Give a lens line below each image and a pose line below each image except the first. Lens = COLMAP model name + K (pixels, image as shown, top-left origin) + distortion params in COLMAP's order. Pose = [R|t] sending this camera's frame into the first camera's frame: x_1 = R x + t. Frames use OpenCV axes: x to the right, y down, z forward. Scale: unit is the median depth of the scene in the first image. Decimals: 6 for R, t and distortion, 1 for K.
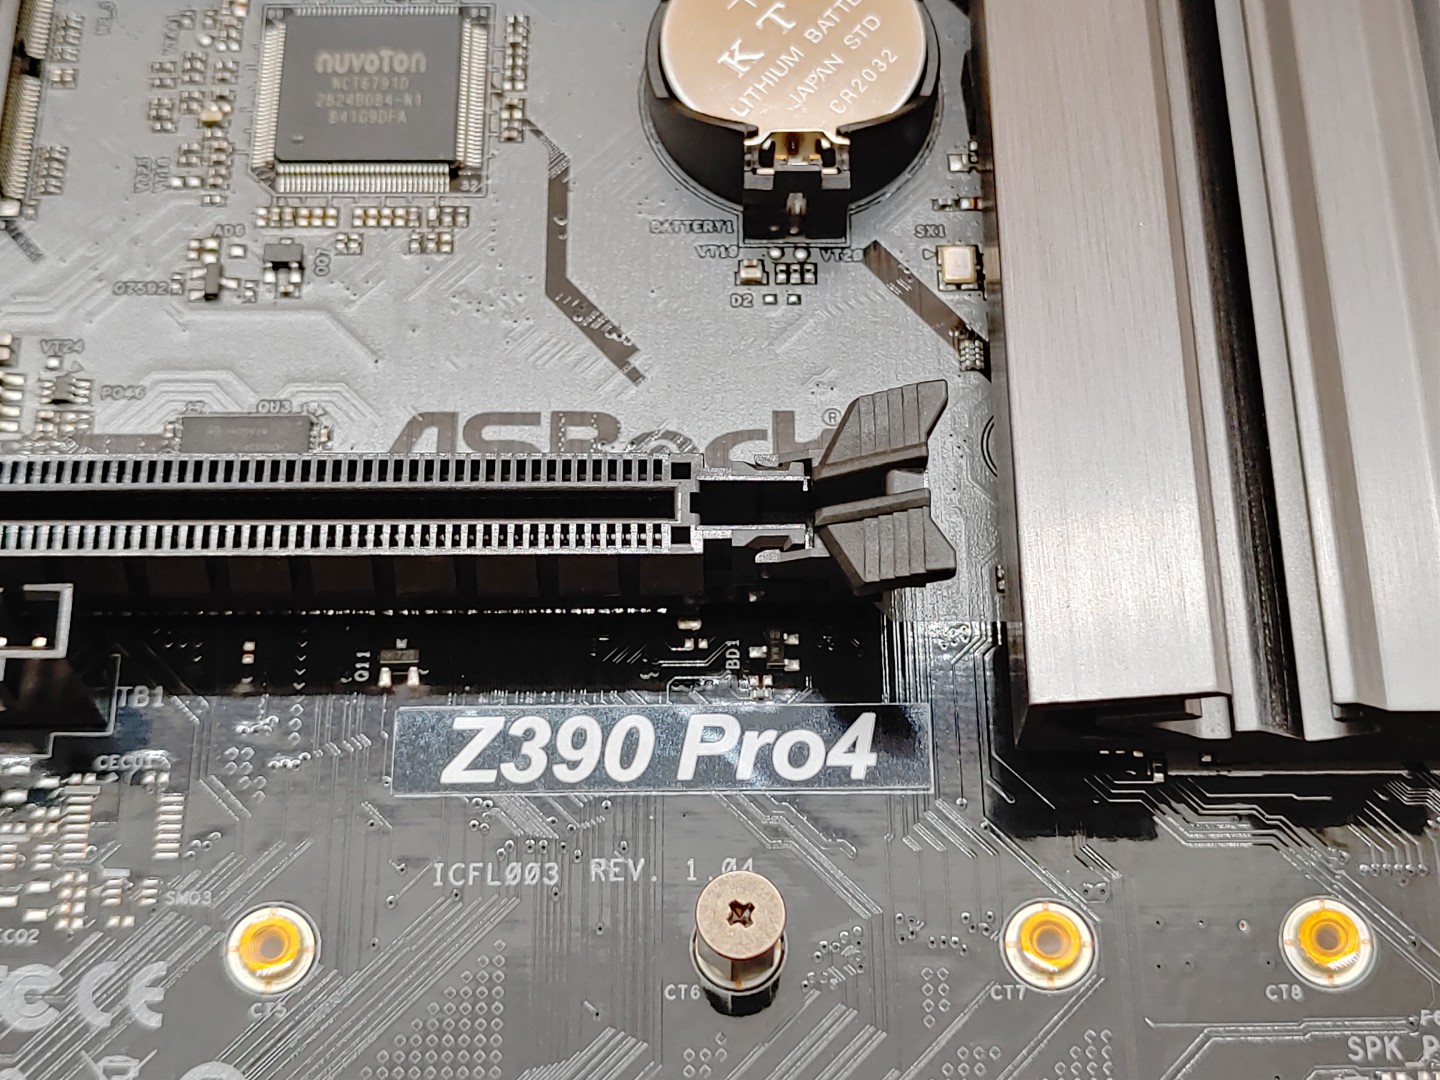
lens RADIAL K [[2375.9, 0, 722.4], [0, 2375.9, 541.7], [0, 0, 1]] dist [0.045115, 0.000000]
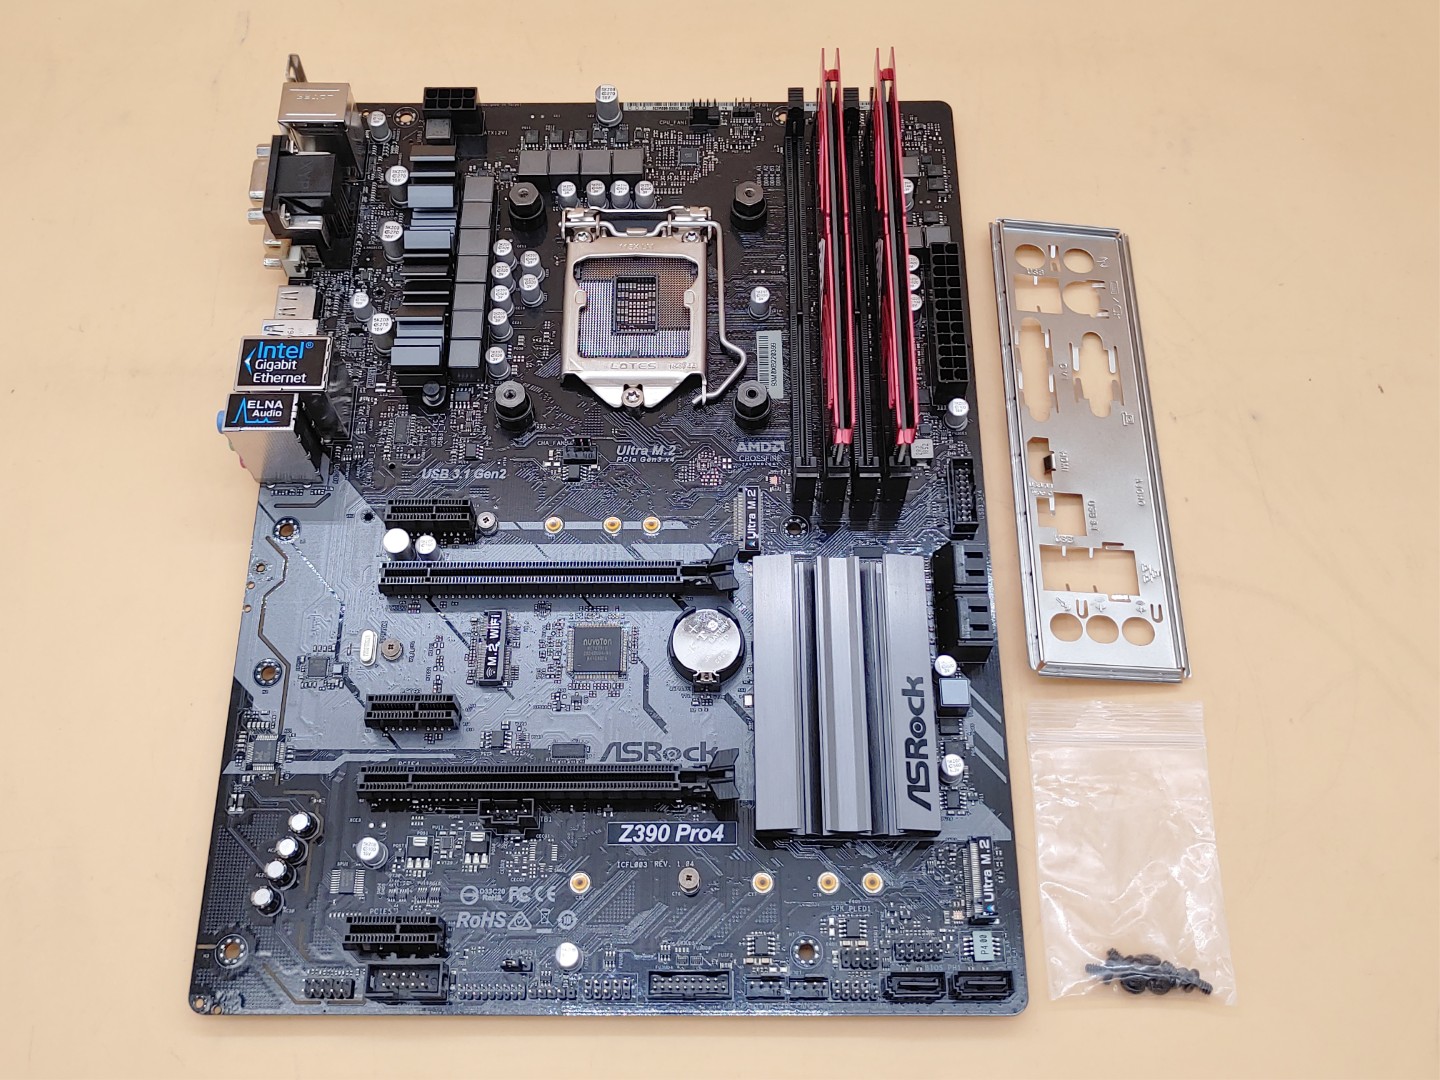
lens RADIAL K [[1376.5, 0, 716.5], [0, 1376.5, 537.4], [0, 0, 1]] dist [0.008625, 0.000000]
pose [[0.999945, 0.001327, -0.010386, 0.076604], [-0.000863, 0.999007, 0.044534, -0.535590], [0.010435, -0.044523, 0.998954, -1.375566]]
